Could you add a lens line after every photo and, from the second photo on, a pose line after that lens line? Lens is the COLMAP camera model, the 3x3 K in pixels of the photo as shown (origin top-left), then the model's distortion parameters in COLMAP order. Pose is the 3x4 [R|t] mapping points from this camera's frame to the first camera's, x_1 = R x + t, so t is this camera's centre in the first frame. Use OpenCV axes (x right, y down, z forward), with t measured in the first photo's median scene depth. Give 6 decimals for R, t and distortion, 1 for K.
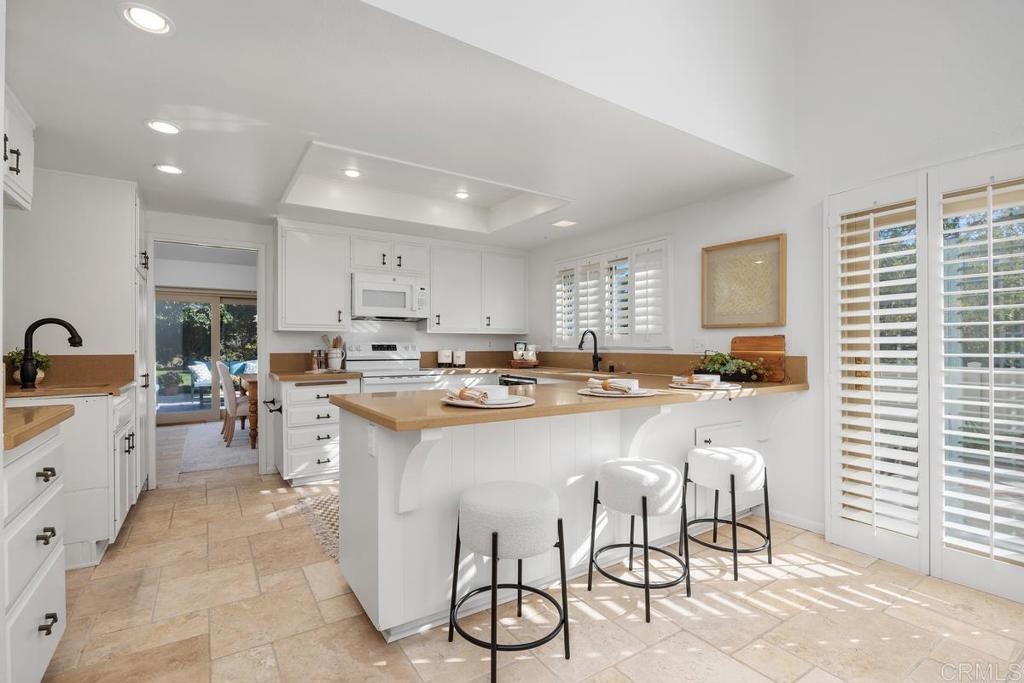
lens RADIAL K [[472.1, 0, 511.7], [0, 472.1, 344.2], [0, 0, 1]] dist [-0.020726, -0.000379]
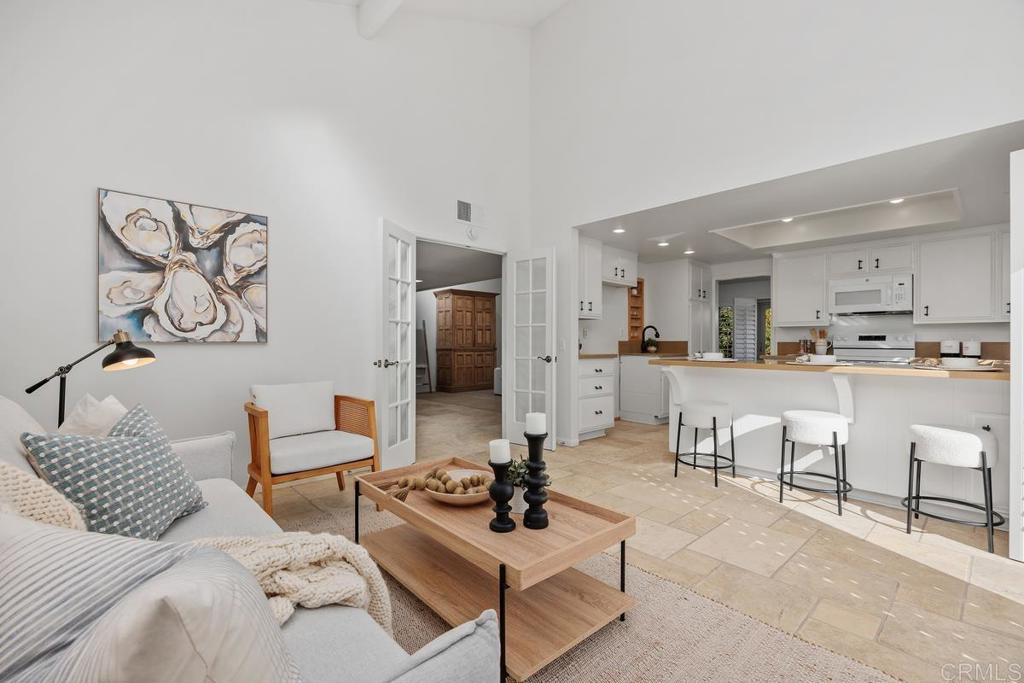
lens RADIAL K [[446.8, 0, 513.5], [0, 446.8, 343.5], [0, 0, 1]] dist [-0.005263, -0.000635]
pose [[0.152305, -0.001096, -0.988333, 0.674076], [-0.001471, 0.999998, -0.001336, 0.022709], [0.988332, 0.001657, 0.152304, -0.044644]]
